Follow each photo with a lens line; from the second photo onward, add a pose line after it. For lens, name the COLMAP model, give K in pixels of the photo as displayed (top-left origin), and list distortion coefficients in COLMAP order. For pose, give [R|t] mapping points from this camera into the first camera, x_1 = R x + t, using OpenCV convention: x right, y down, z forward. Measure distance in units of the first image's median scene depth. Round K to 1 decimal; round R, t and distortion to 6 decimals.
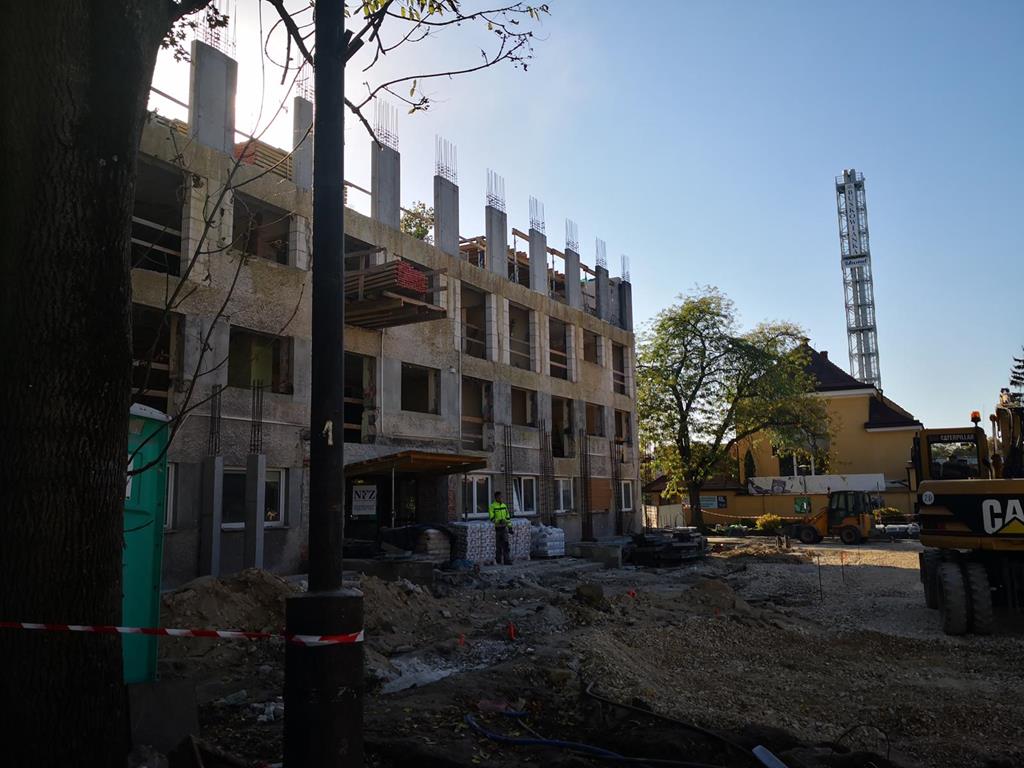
lens RADIAL K [[831.0, 0, 521.5], [0, 831.0, 373.3], [0, 0, 1]] dist [0.037734, -0.077498]
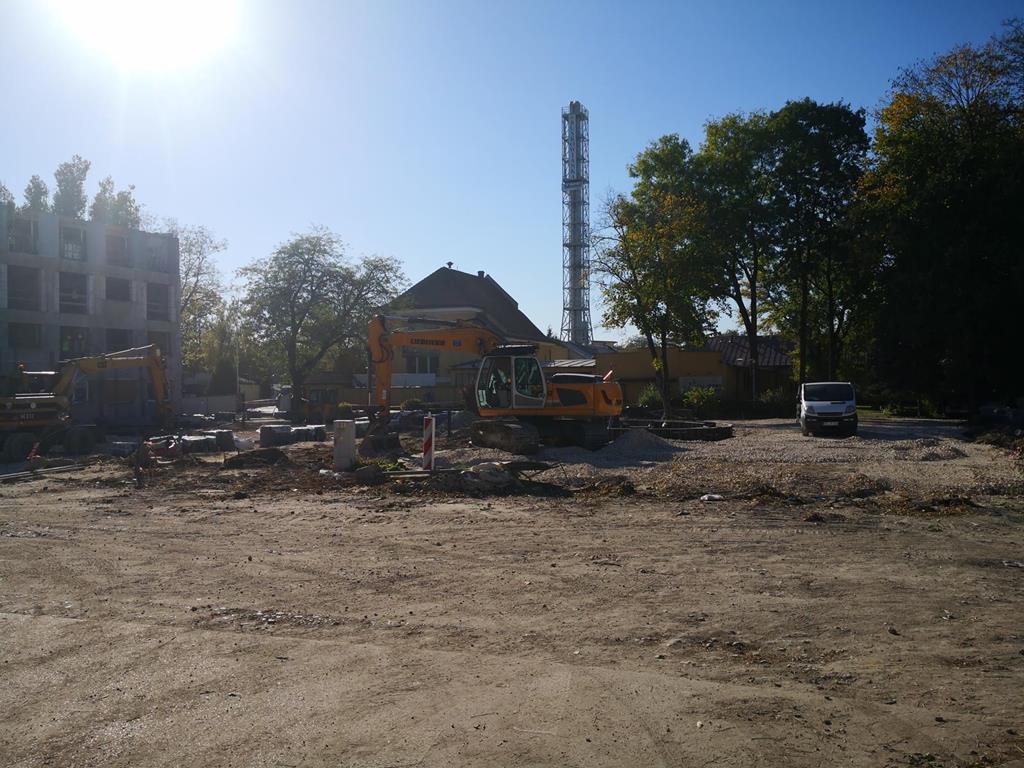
lens RADIAL K [[831.0, 0, 516.4], [0, 831.0, 373.0], [0, 0, 1]] dist [0.037734, -0.077498]
pose [[0.995090, 0.009235, 0.098542, 1.012188], [-0.022999, 0.989959, 0.139471, -0.167864], [-0.096265, -0.141052, 0.985311, -0.804203]]
